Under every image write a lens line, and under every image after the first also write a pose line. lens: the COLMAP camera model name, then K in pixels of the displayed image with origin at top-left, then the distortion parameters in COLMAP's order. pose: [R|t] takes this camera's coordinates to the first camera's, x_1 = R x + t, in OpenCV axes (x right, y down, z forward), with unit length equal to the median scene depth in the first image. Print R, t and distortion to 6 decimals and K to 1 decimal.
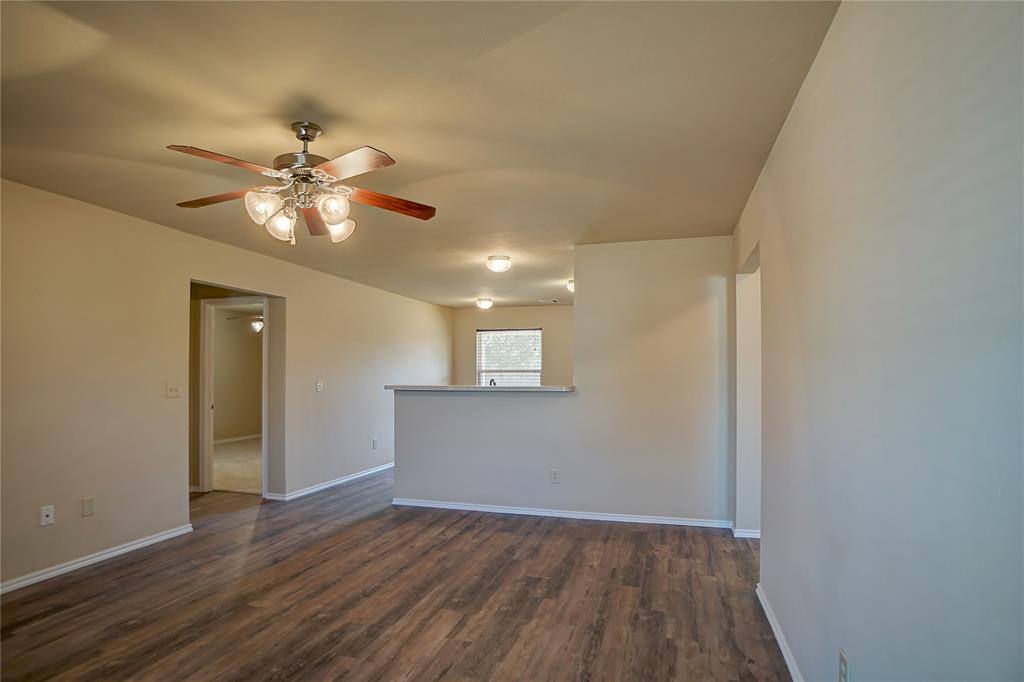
lens RADIAL K [[553.1, 0, 512.0], [0, 553.1, 341.0], [0, 0, 1]] dist [-0.040950, 0.000853]
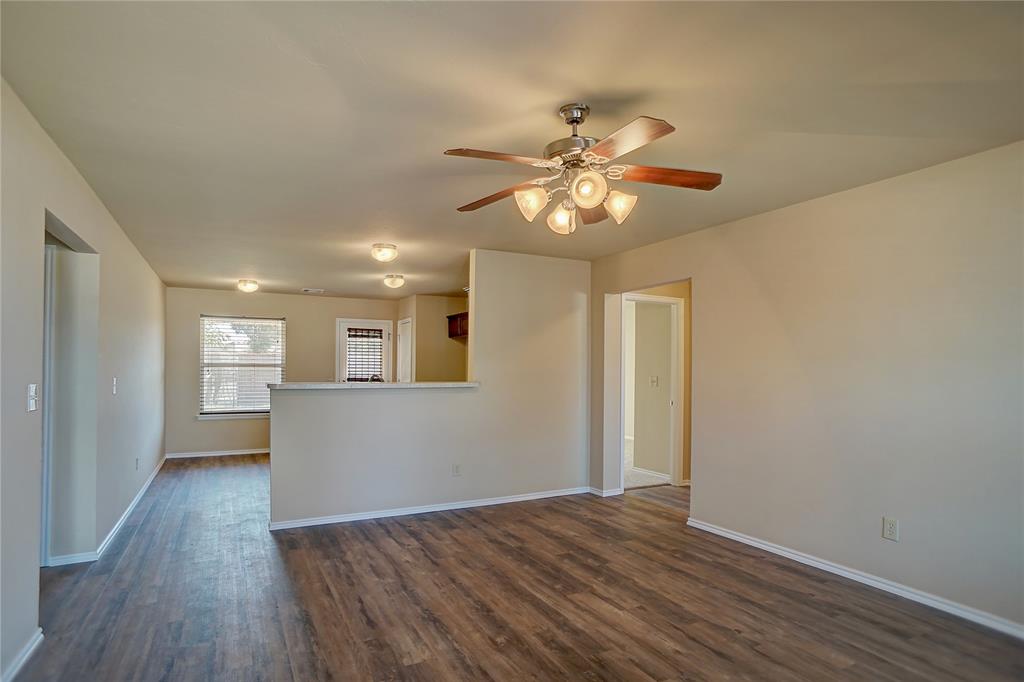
lens RADIAL K [[534.4, 0, 523.8], [0, 534.4, 363.2], [0, 0, 1]] dist [-0.056591, -0.000258]
pose [[0.705532, 0.012362, 0.708570, -0.880474], [-0.049183, 0.998291, 0.031556, 0.011763], [-0.706969, -0.057113, 0.704934, 0.350125]]
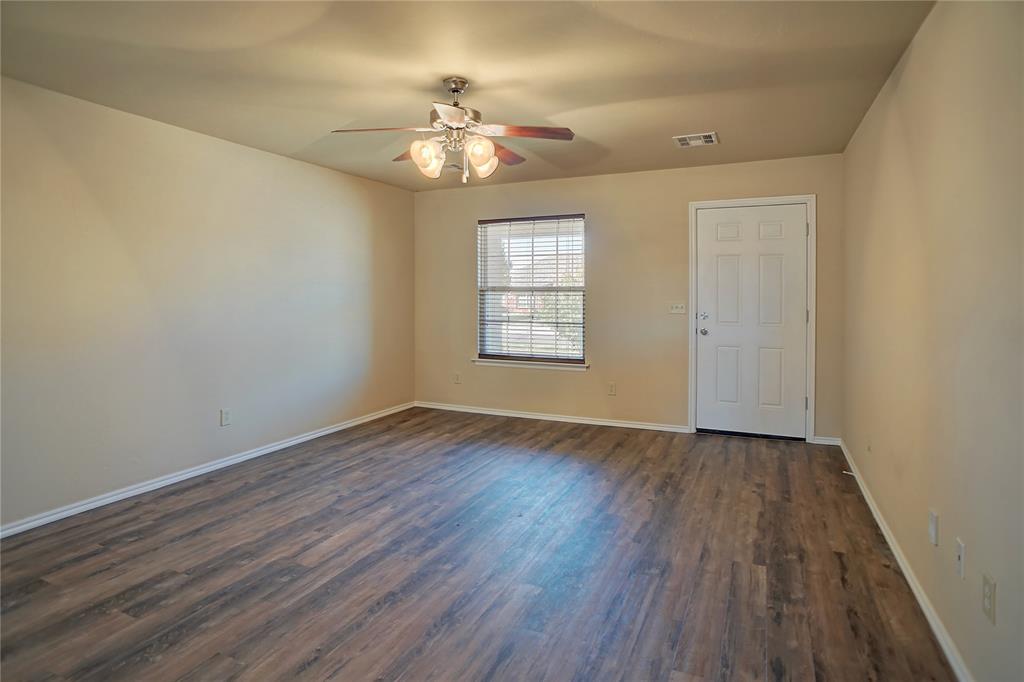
lens RADIAL K [[553.1, 0, 512.0], [0, 553.1, 341.0], [0, 0, 1]] dist [-0.040950, 0.000853]
pose [[-0.989077, -0.017683, 0.146335, -0.534292], [-0.014419, 0.999624, 0.023337, 0.107638], [-0.146693, 0.020973, -0.988960, 1.719618]]
